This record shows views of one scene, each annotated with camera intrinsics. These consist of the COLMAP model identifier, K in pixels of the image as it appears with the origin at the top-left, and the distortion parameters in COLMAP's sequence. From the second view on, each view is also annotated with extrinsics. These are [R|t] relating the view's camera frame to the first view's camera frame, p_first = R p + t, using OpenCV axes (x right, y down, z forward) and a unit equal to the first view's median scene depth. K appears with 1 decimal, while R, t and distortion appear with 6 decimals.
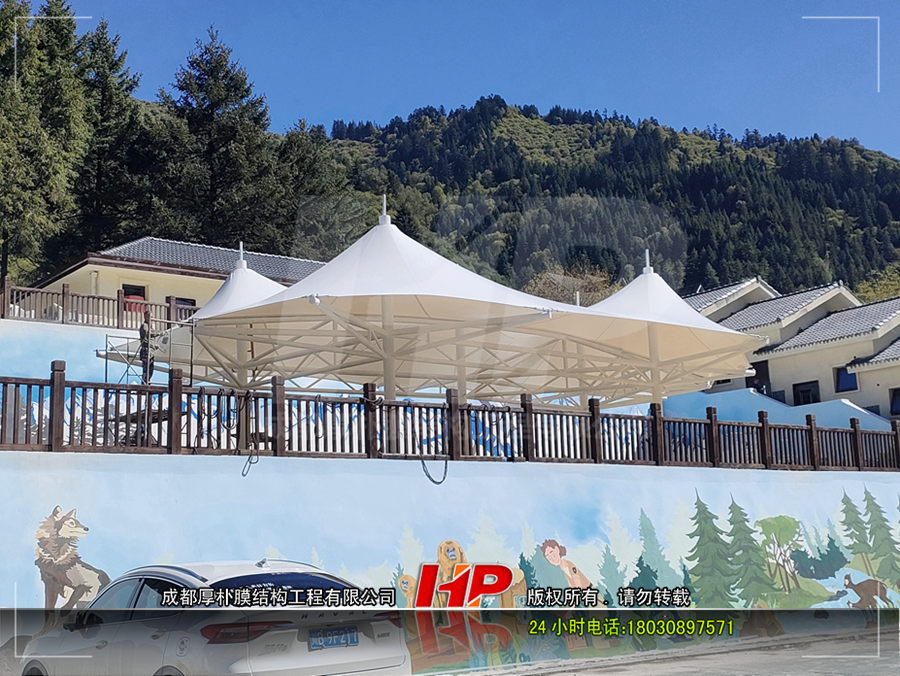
lens RADIAL K [[1200.2, 0, 450.0], [0, 1200.2, 338.0], [0, 0, 1]] dist [-0.001181, 0.080148]
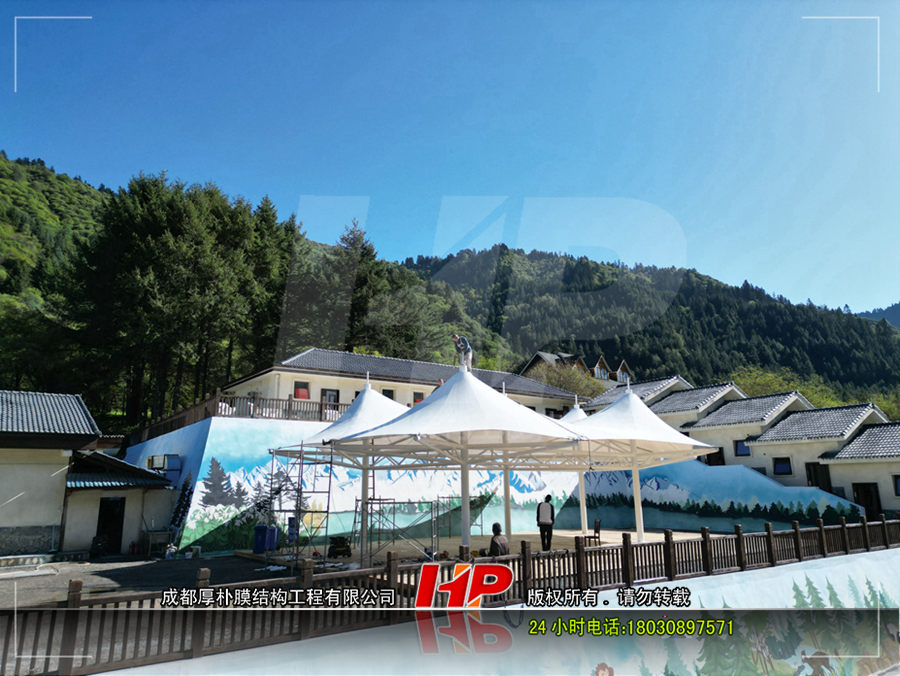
lens RADIAL K [[624.2, 0, 450.0], [0, 624.2, 338.0], [0, 0, 1]] dist [0.063417, -0.049059]
pose [[0.998966, 0.020447, -0.040605, -0.020703], [-0.022285, 0.998724, -0.045329, -0.052073], [0.039627, 0.046187, 0.998147, 0.113711]]
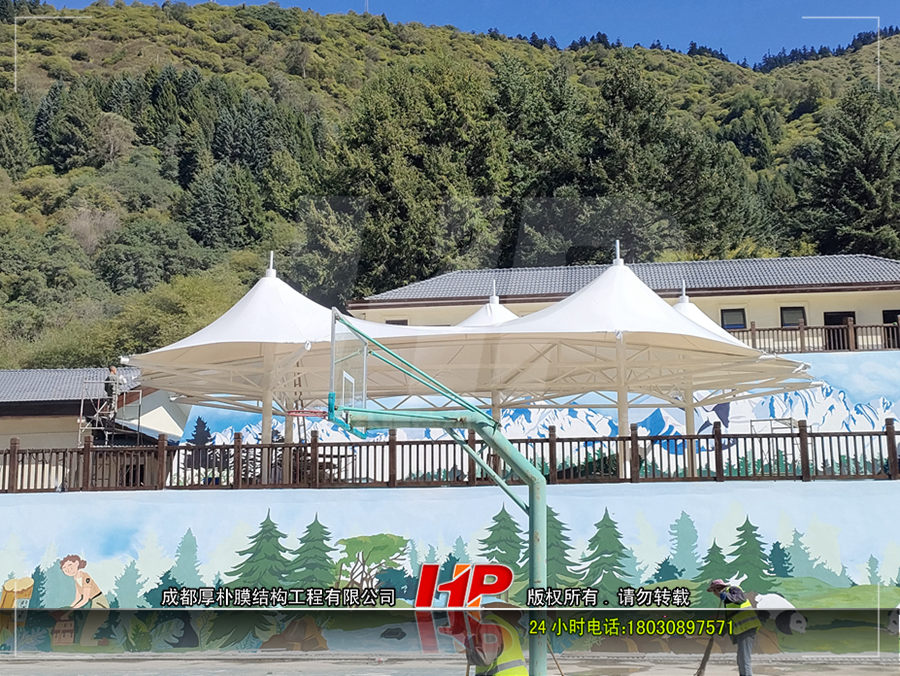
lens RADIAL K [[1175.6, 0, 450.0], [0, 1175.6, 338.0], [0, 0, 1]] dist [0.018880, 0.045923]
pose [[0.700427, -0.095151, -0.707353, 0.457981], [0.111679, 0.993477, -0.023054, 0.005898], [0.704933, -0.062848, 0.706484, 0.156189]]
